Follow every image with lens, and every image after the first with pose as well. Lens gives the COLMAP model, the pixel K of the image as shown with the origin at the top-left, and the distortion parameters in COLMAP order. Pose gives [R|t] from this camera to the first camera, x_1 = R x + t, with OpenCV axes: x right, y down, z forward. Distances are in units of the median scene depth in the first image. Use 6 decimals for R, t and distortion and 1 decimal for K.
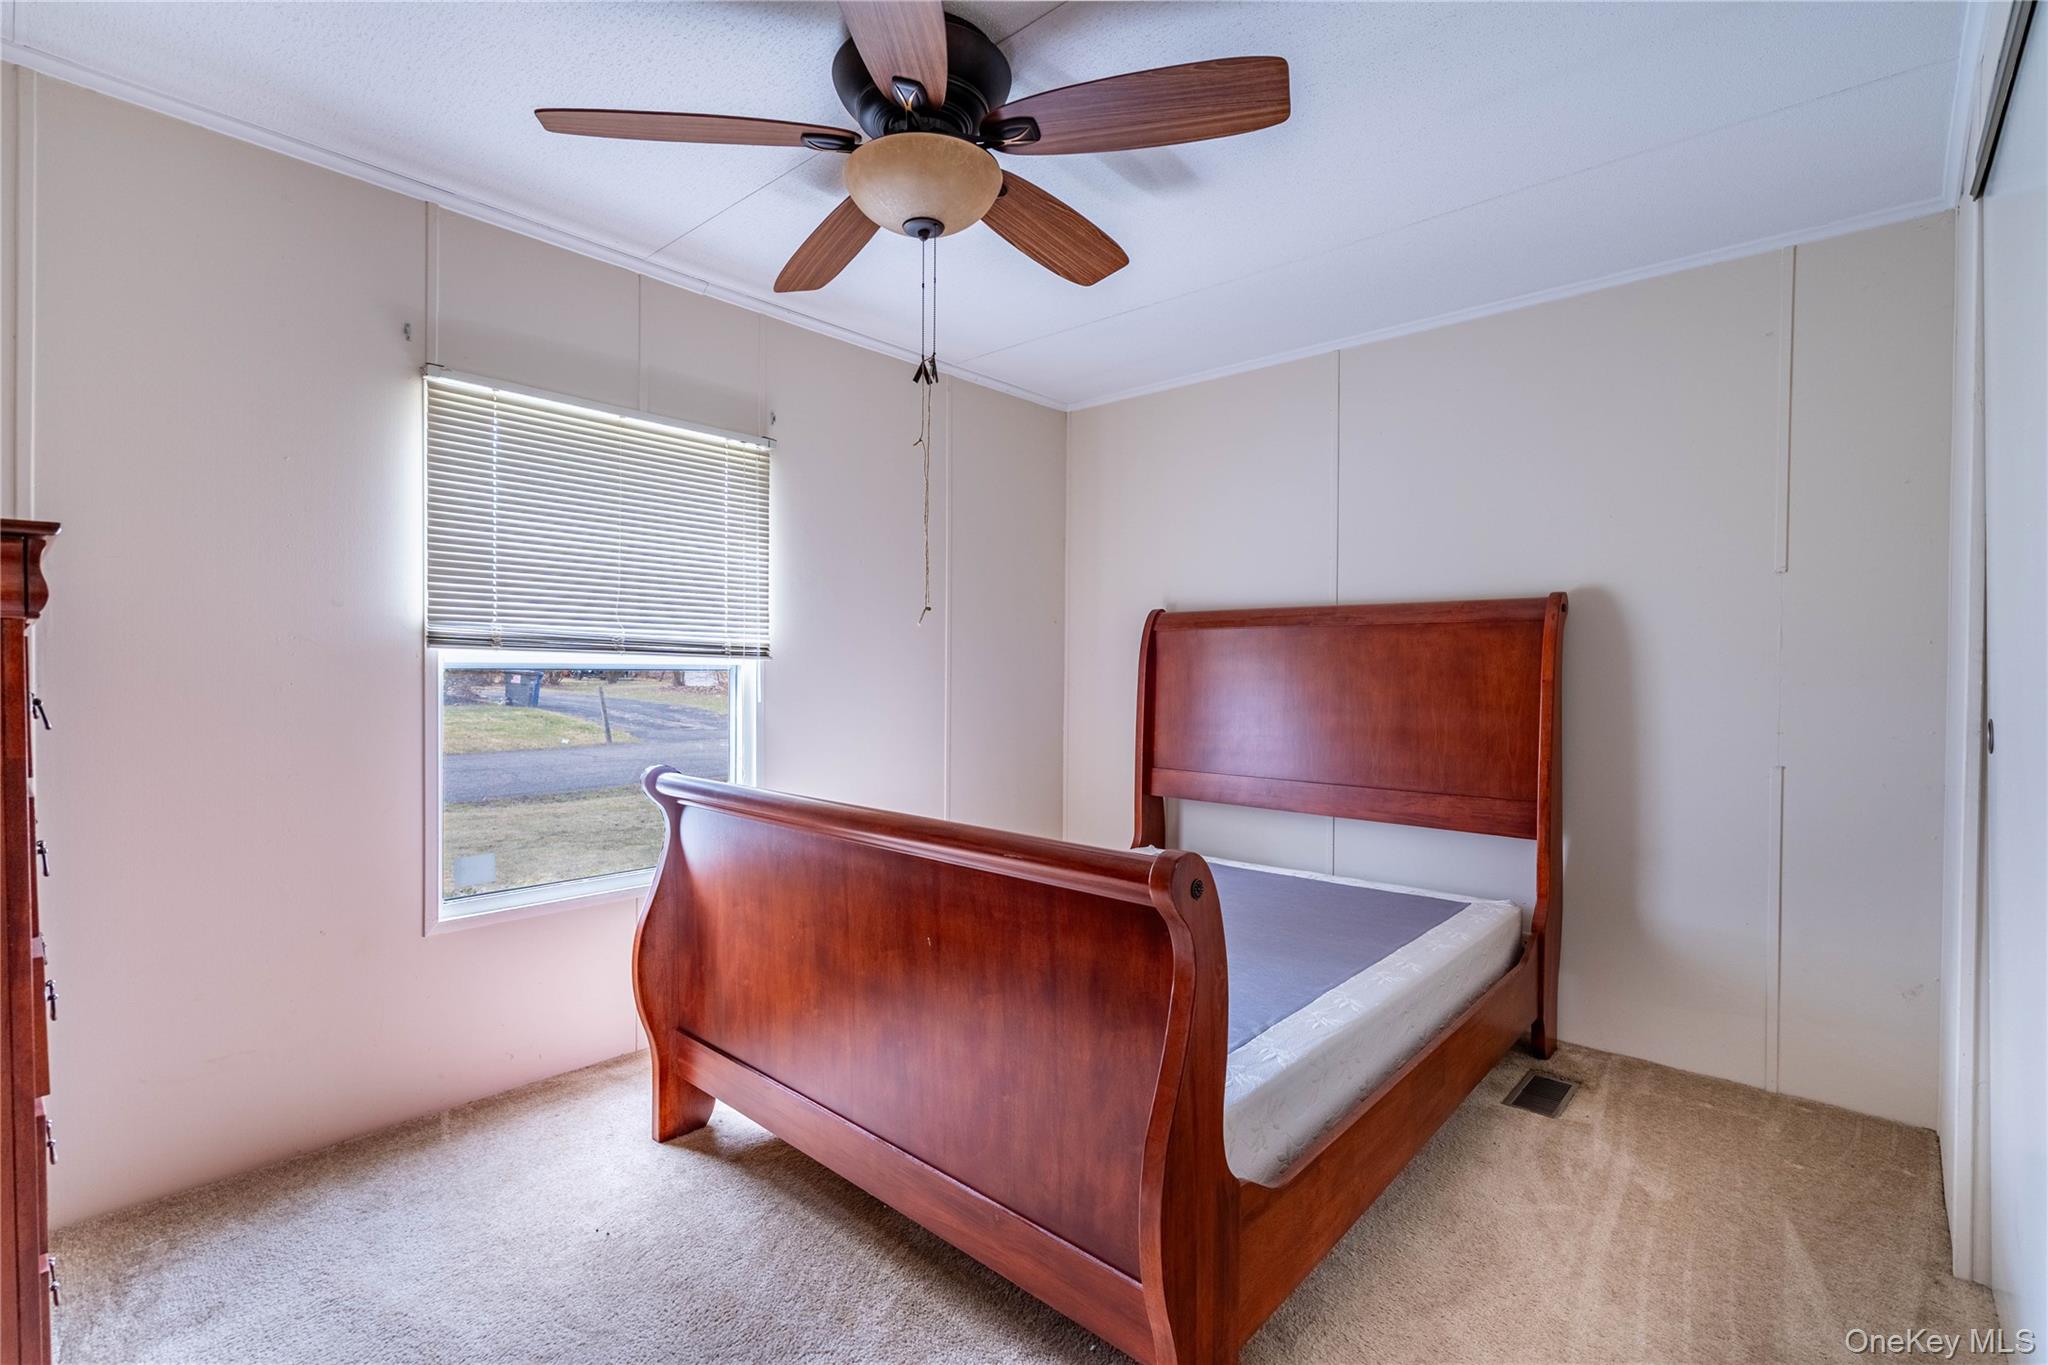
lens RADIAL K [[928.1, 0, 1010.0], [0, 928.1, 684.2], [0, 0, 1]] dist [-0.009471, 0.004187]
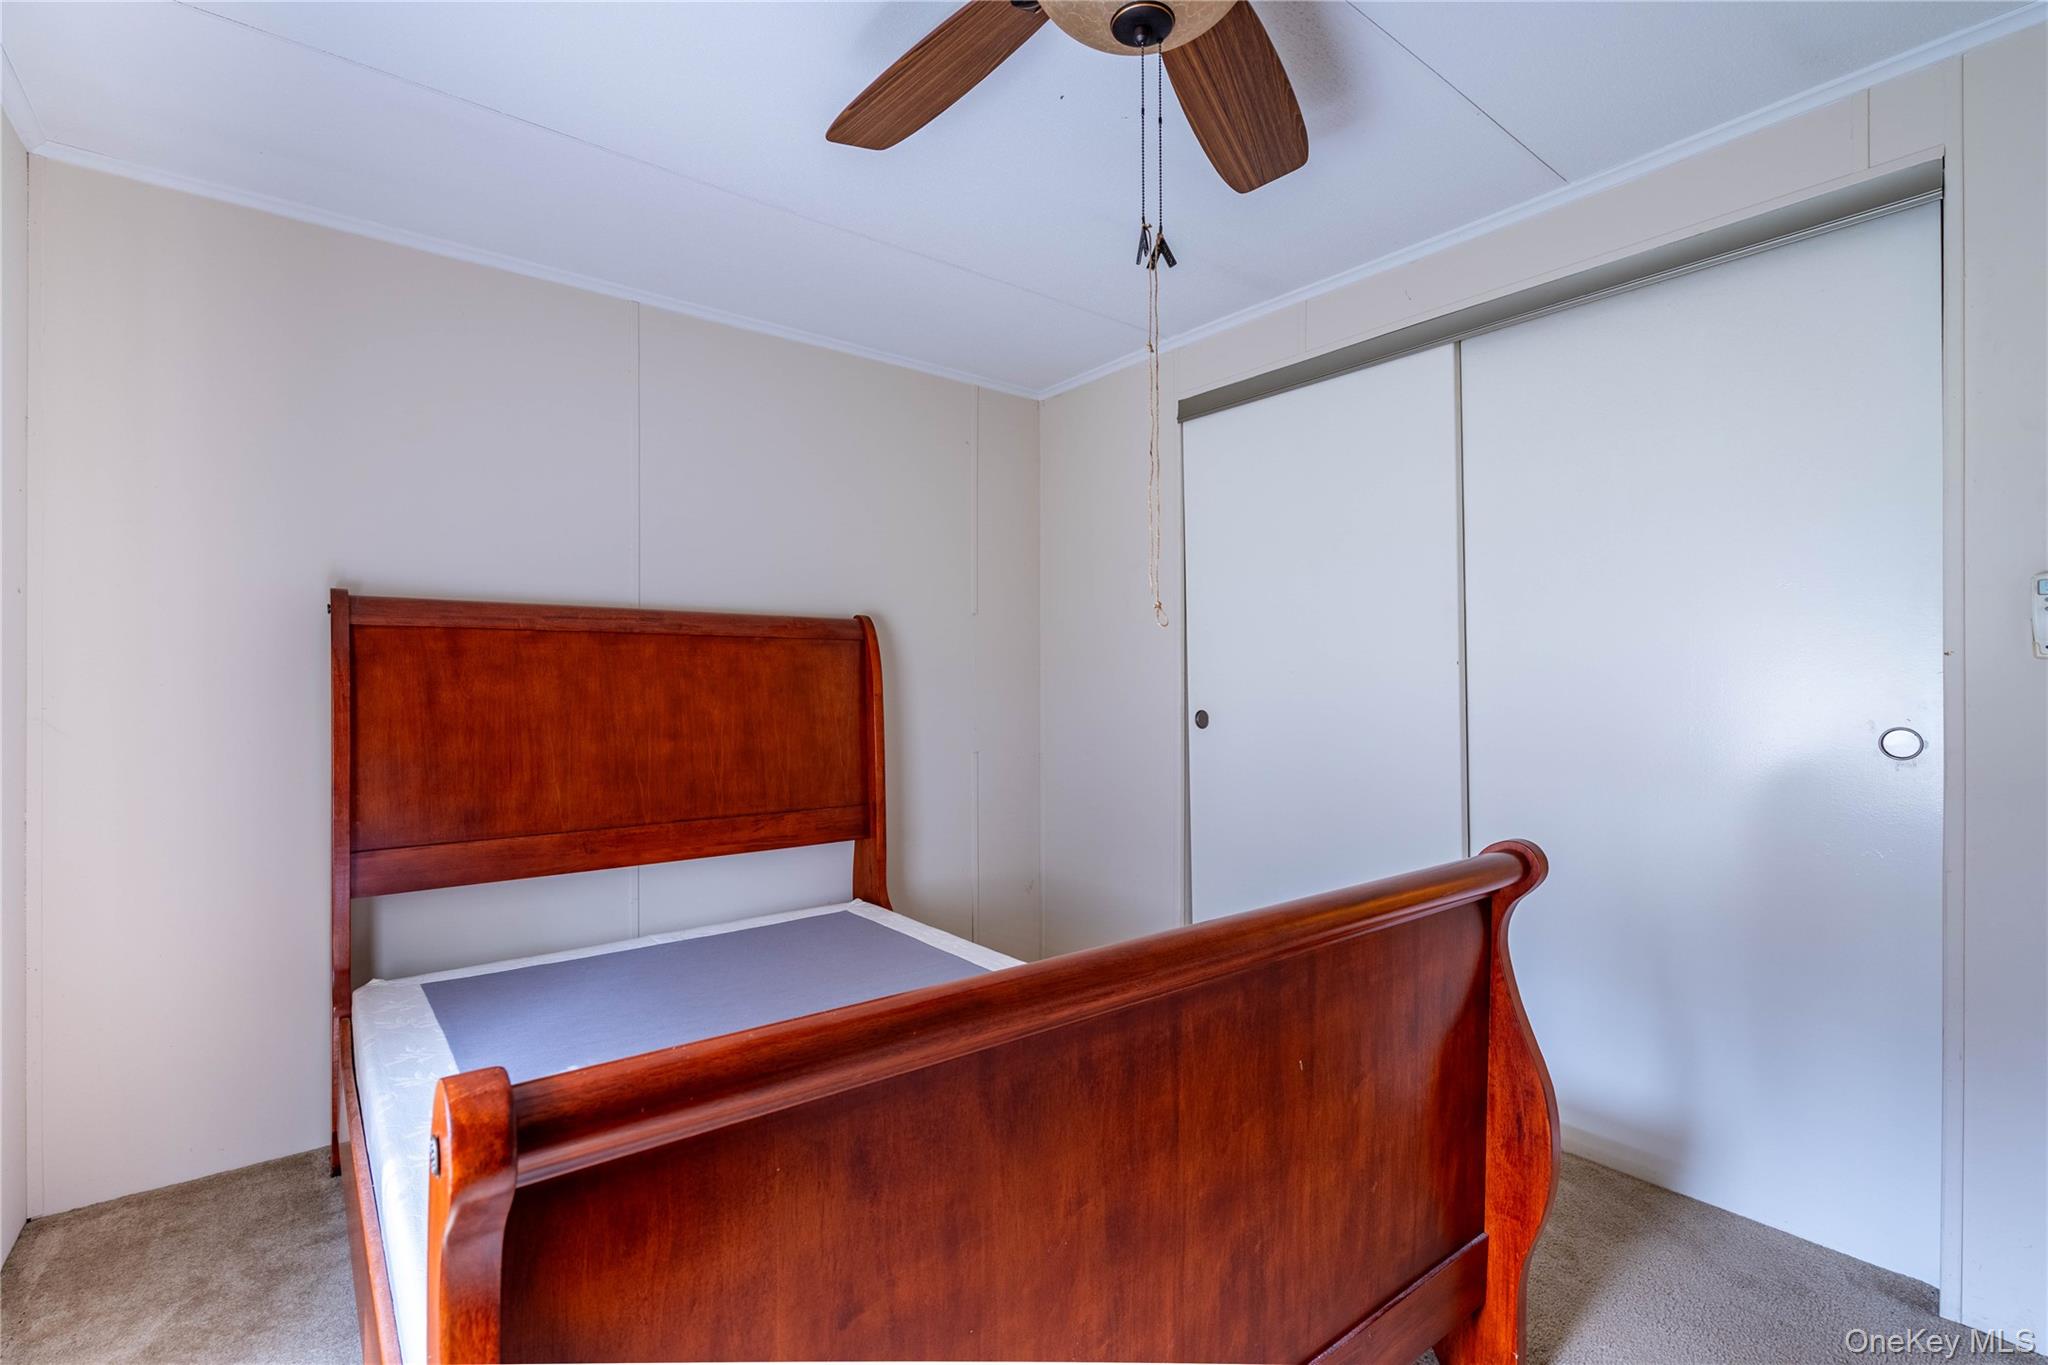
lens RADIAL K [[928.1, 0, 1013.7], [0, 928.1, 679.4], [0, 0, 1]] dist [-0.009471, 0.004187]
pose [[0.157495, -0.004702, 0.987509, -0.467080], [0.019831, 0.999802, 0.001598, -0.018565], [-0.987321, 0.019332, 0.157558, 0.609395]]
